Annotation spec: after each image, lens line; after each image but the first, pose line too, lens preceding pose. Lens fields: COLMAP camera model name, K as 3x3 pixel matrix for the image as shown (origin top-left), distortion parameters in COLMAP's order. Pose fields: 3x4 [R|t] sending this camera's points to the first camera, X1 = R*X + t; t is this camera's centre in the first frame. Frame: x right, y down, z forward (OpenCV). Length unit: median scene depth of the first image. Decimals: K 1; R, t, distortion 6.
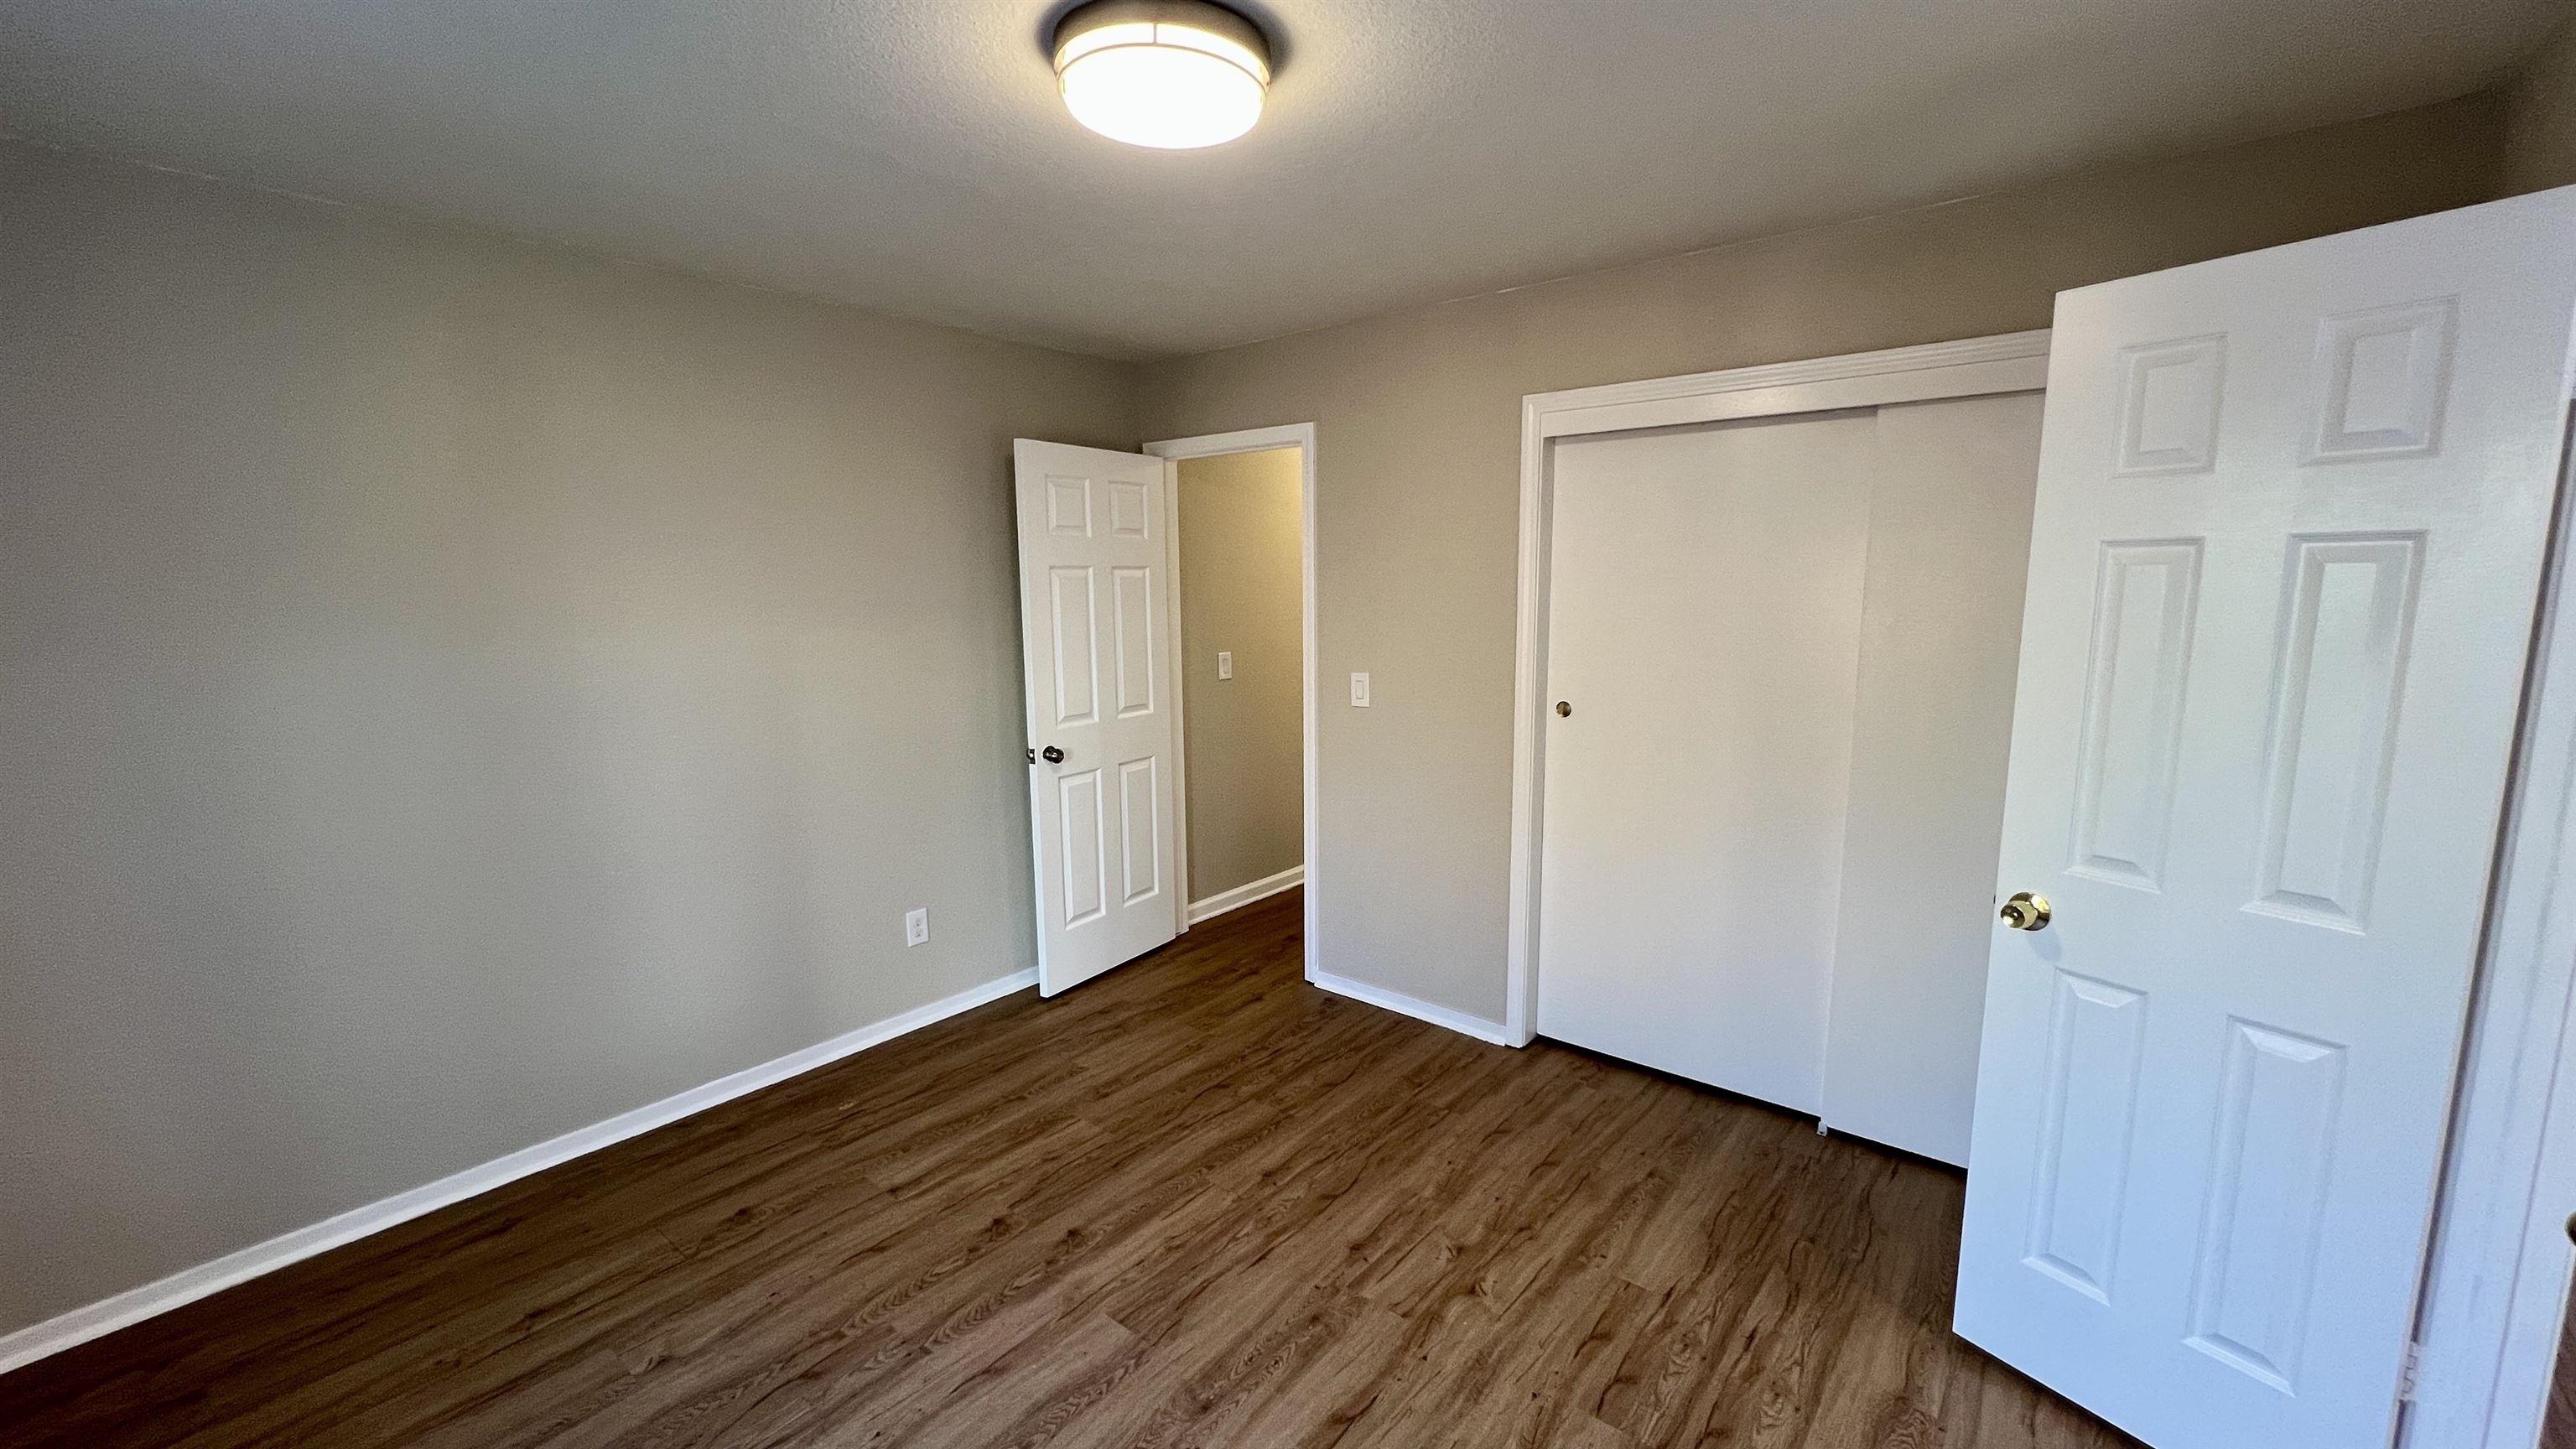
lens RADIAL K [[1032.0, 0, 1293.5], [0, 1032.0, 731.1], [0, 0, 1]] dist [-0.002606, 0.000550]
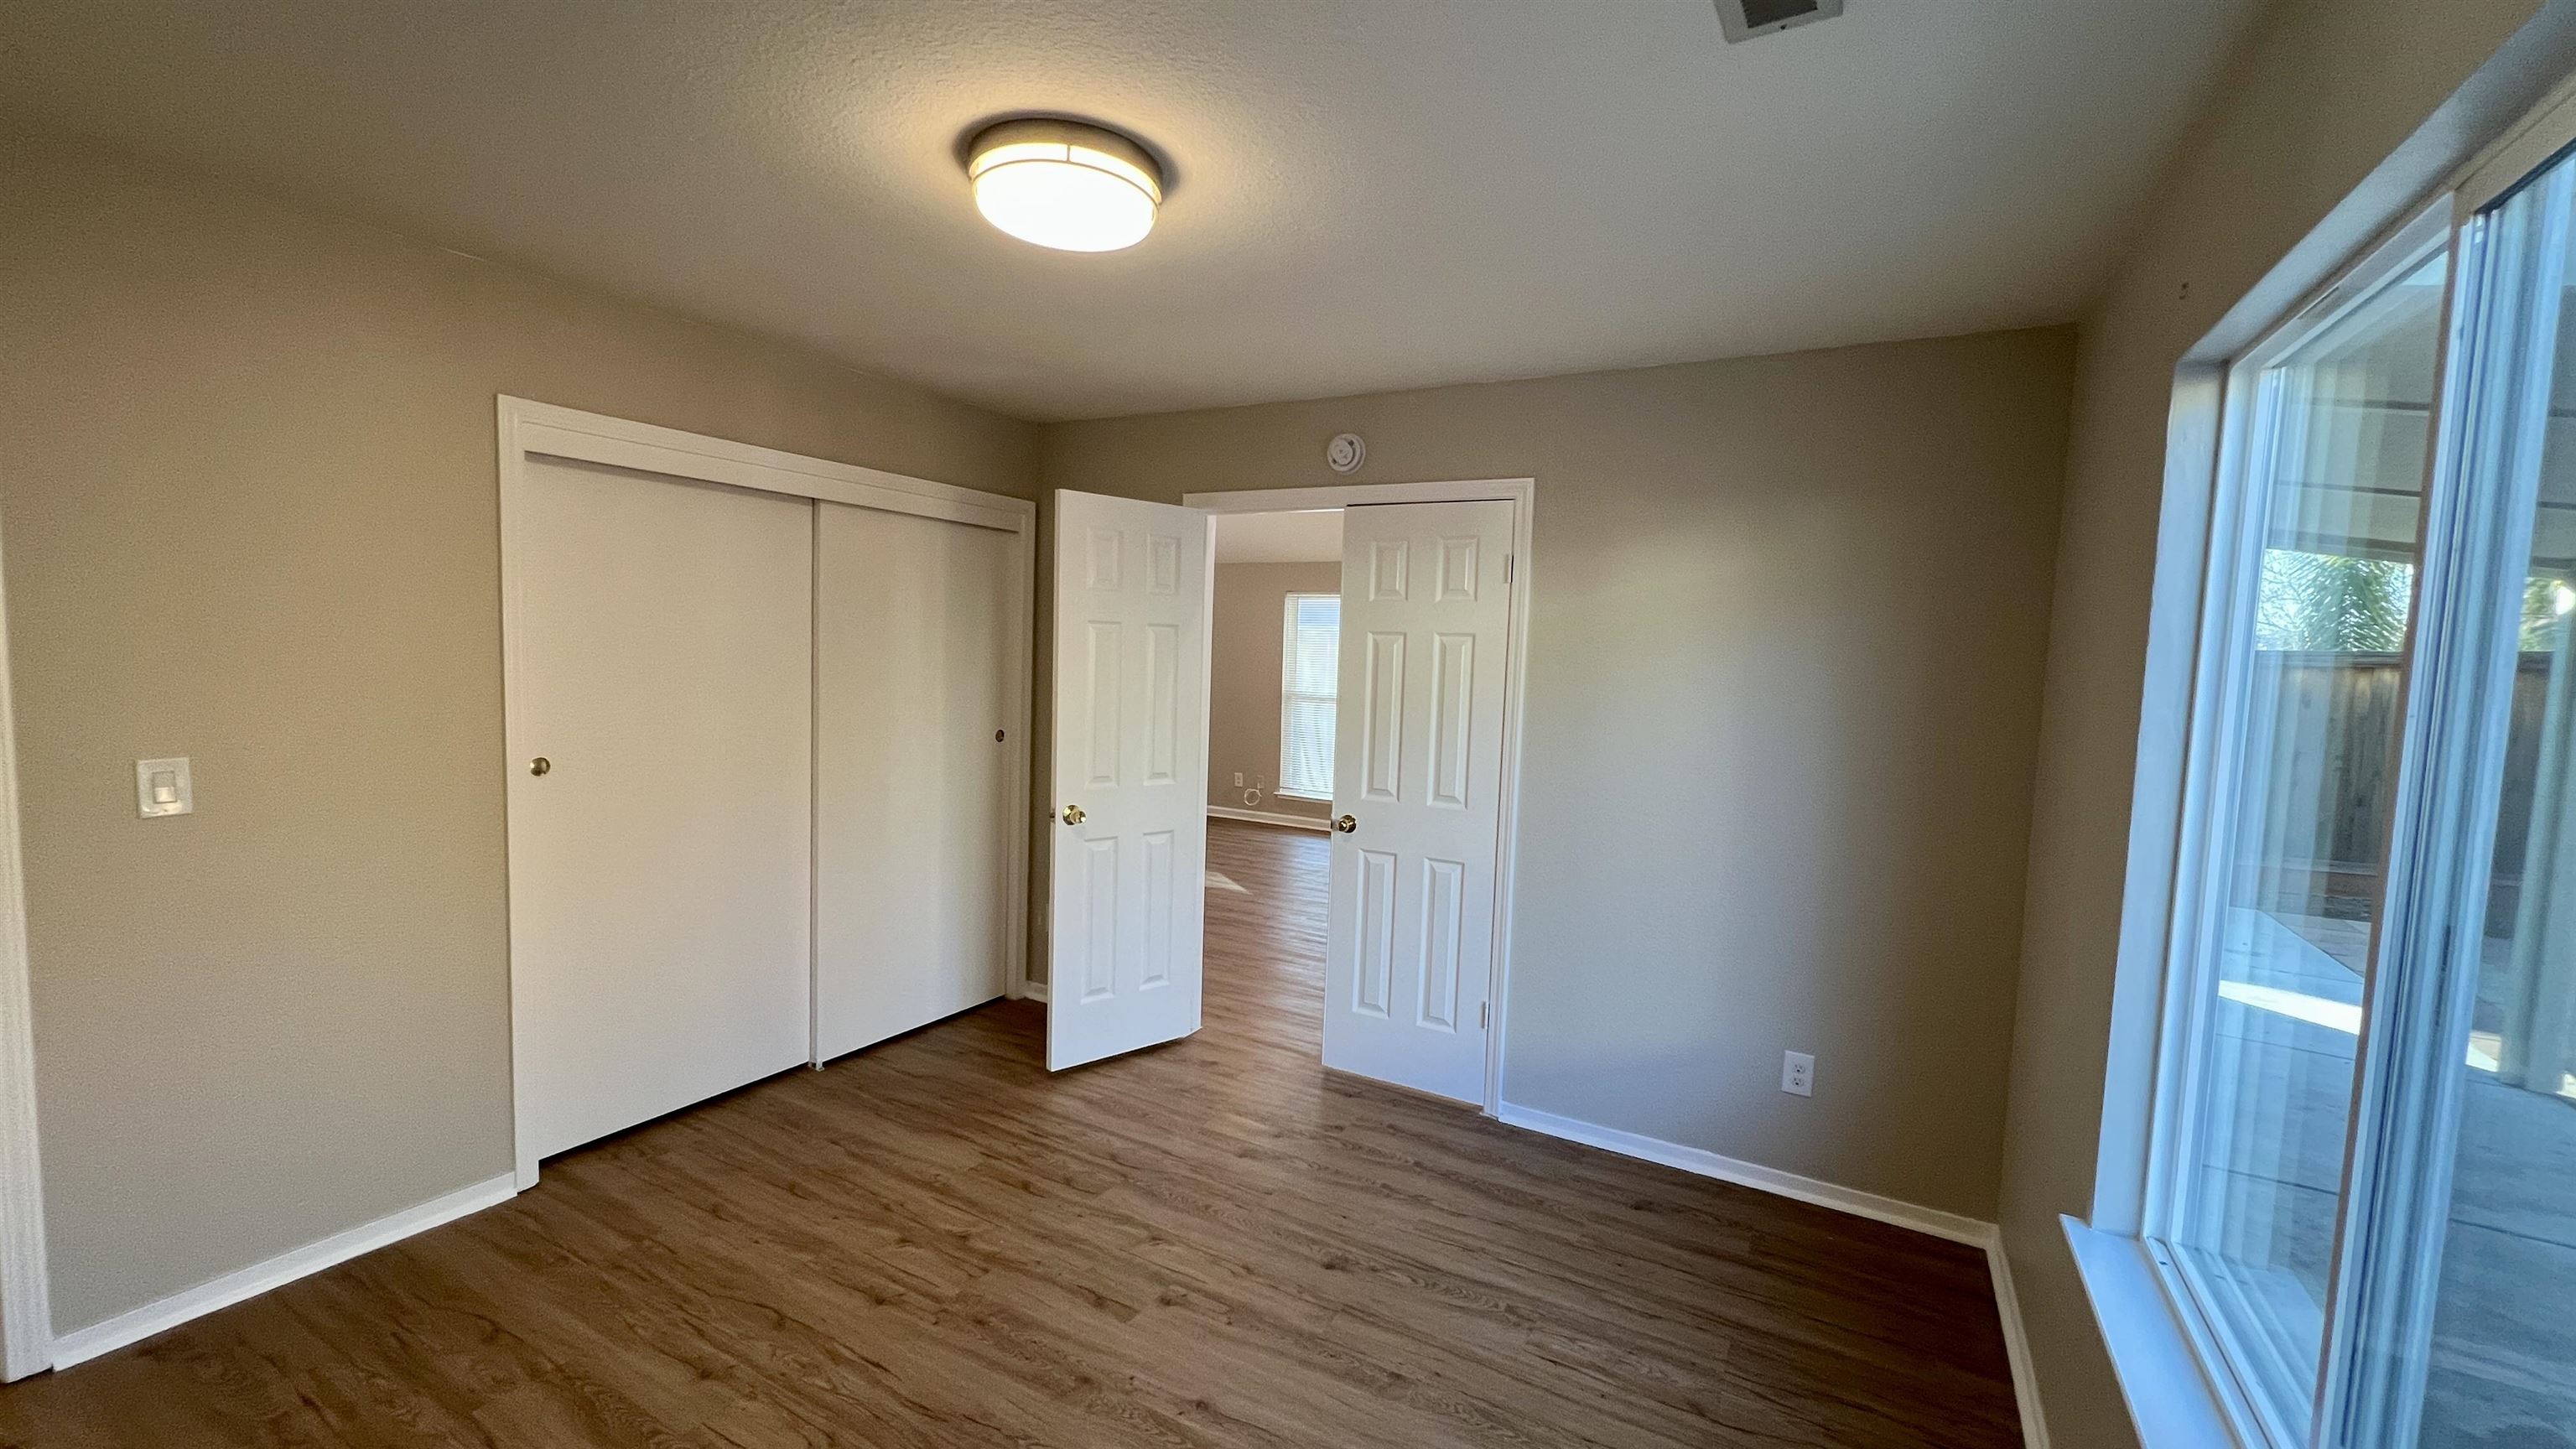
lens RADIAL K [[1032.0, 0, 1290.6], [0, 1032.0, 726.5], [0, 0, 1]] dist [-0.002606, 0.000550]
pose [[-0.164209, -0.076531, 0.983452, -0.840979], [0.108565, 0.989527, 0.095131, -0.082984], [-0.980433, 0.122390, -0.154181, 0.637015]]
